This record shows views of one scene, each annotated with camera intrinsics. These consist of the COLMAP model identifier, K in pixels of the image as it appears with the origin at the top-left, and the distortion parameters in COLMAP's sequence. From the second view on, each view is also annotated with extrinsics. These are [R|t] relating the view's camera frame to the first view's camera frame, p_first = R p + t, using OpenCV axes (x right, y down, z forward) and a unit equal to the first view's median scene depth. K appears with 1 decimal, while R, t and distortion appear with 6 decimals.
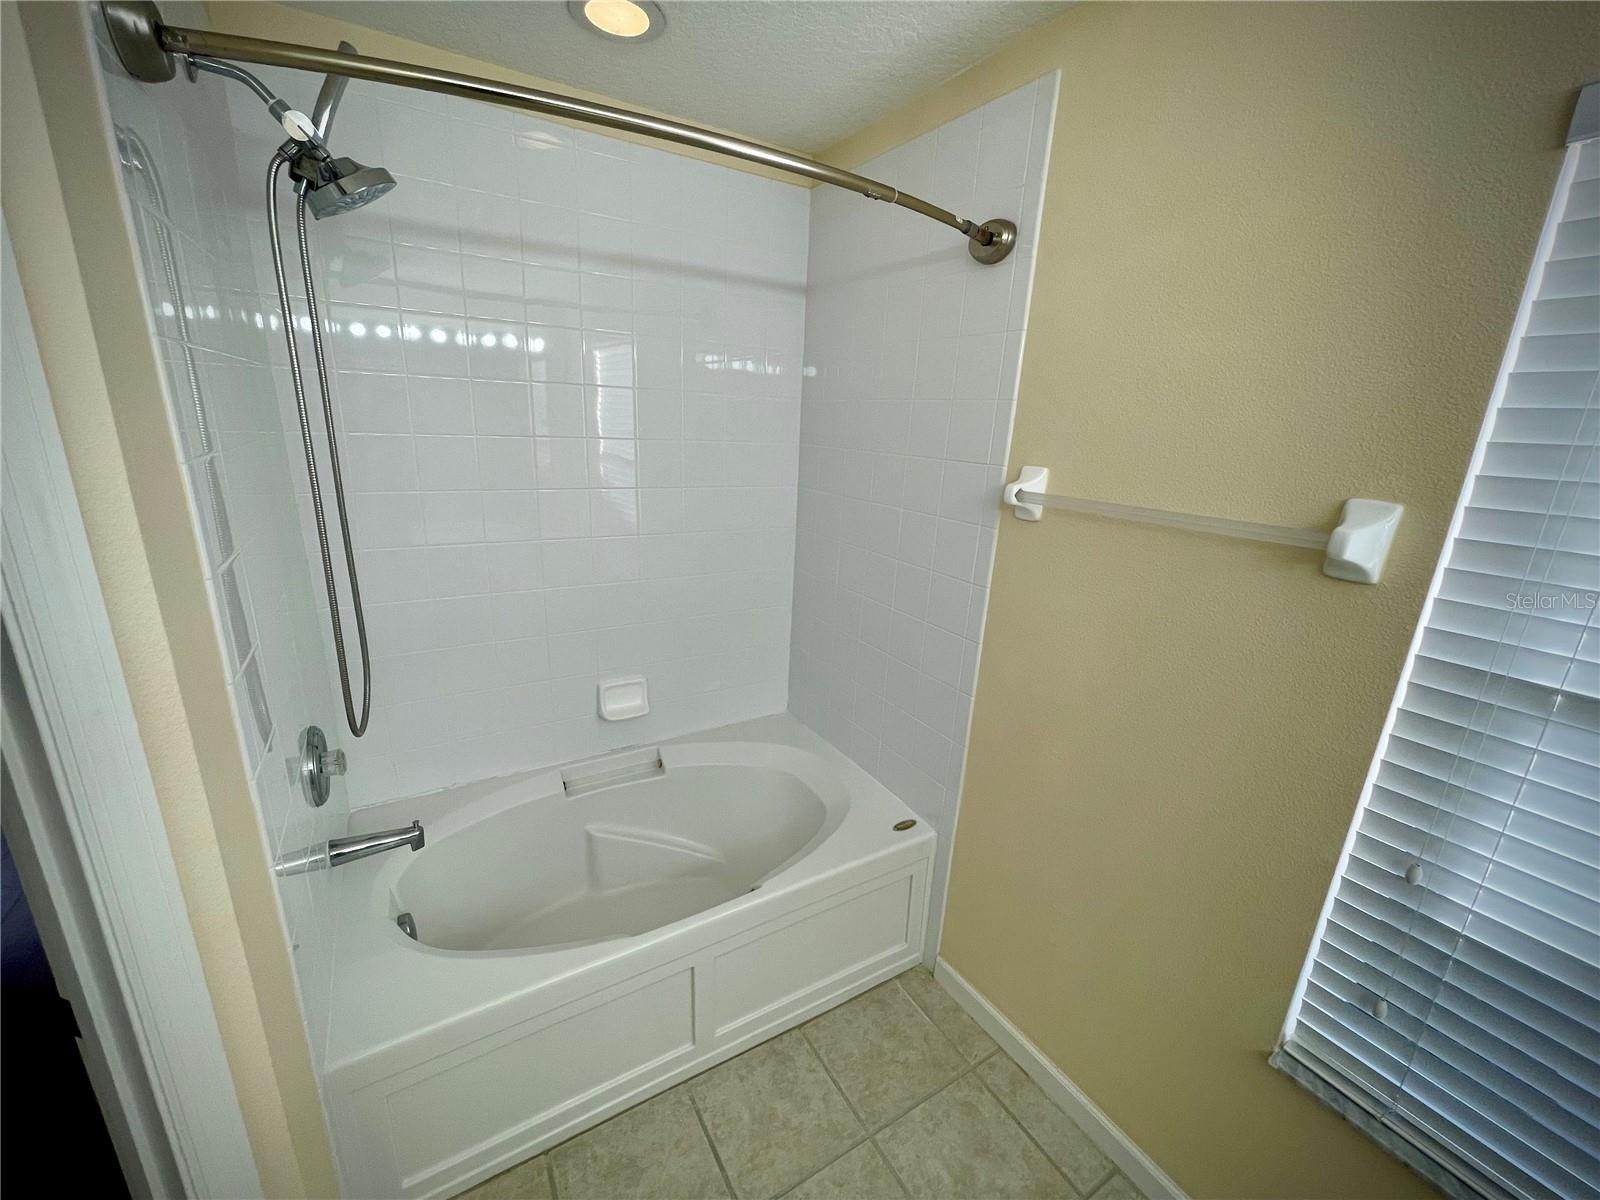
lens RADIAL K [[642.8, 0, 795.4], [0, 642.8, 607.2], [0, 0, 1]] dist [0.000276, 0.001066]
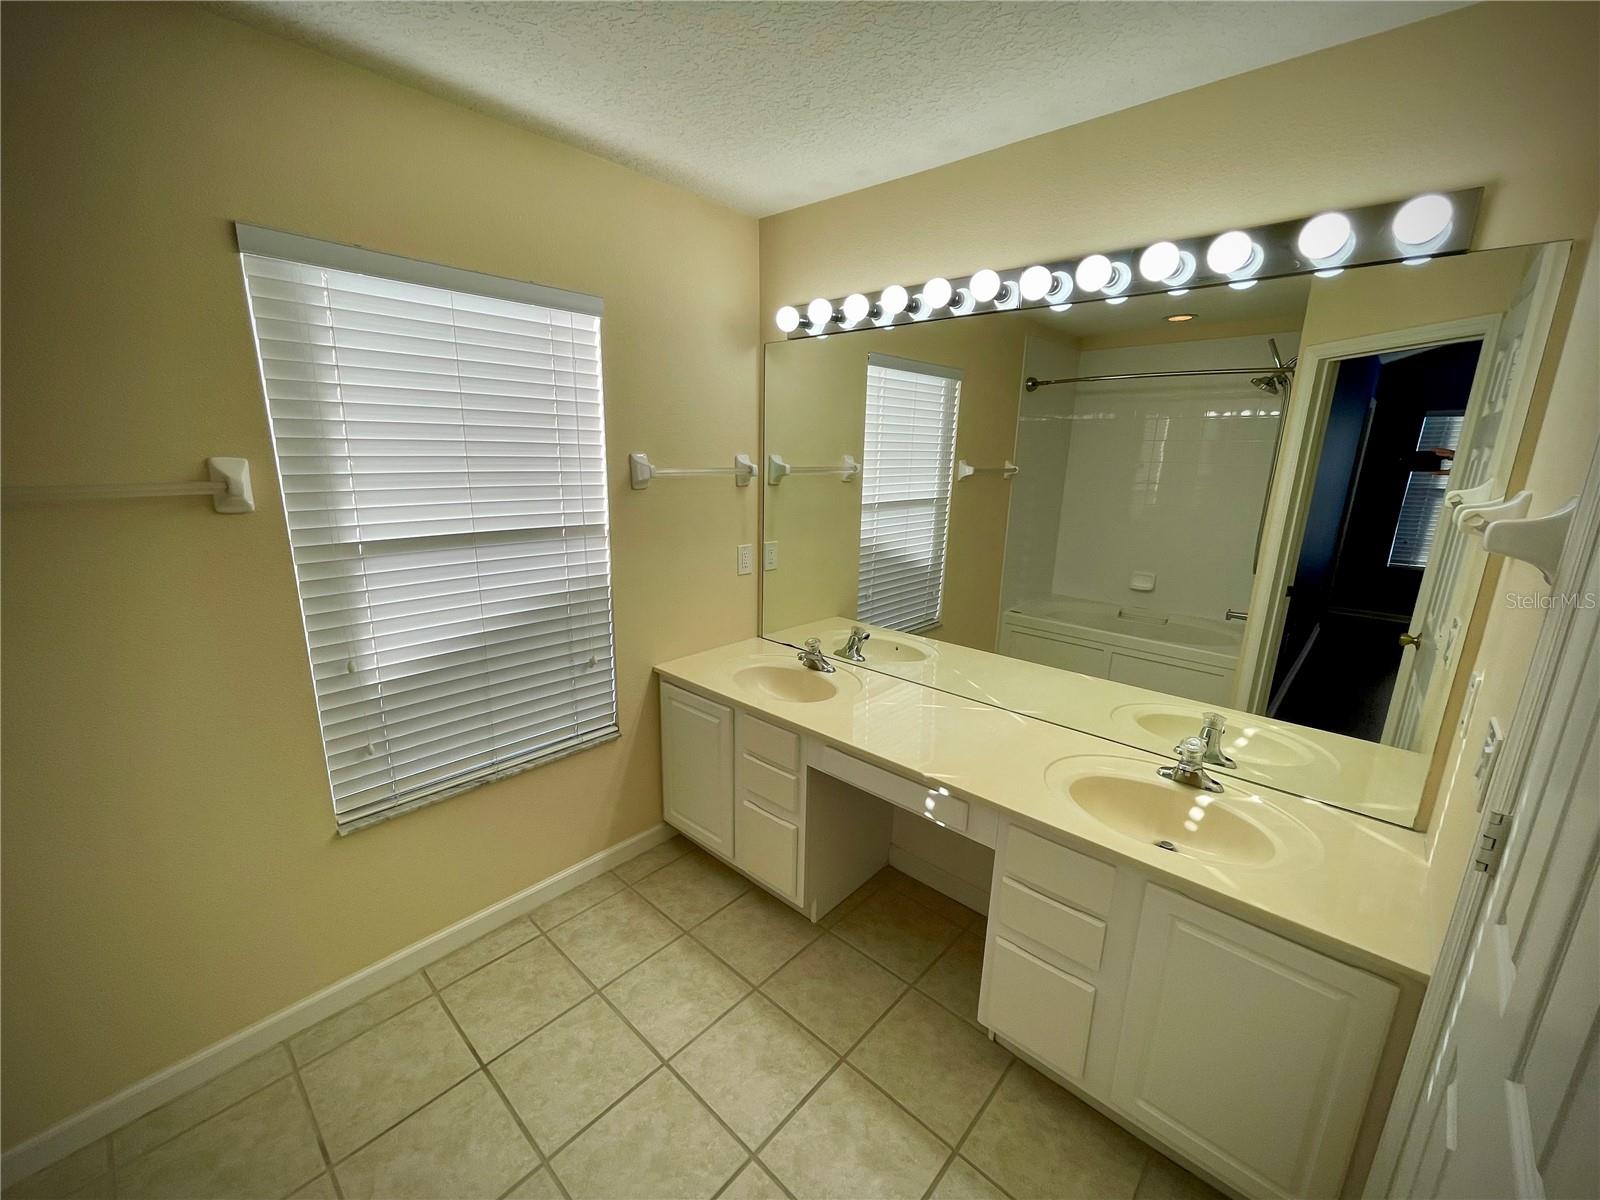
lens RADIAL K [[642.8, 0, 800.2], [0, 642.8, 605.4], [0, 0, 1]] dist [0.000276, 0.001066]
pose [[-0.290584, -0.265396, 0.919307, -0.920313], [0.237674, 0.910634, 0.338019, -0.041581], [-0.926861, 0.316719, -0.201537, 0.159062]]
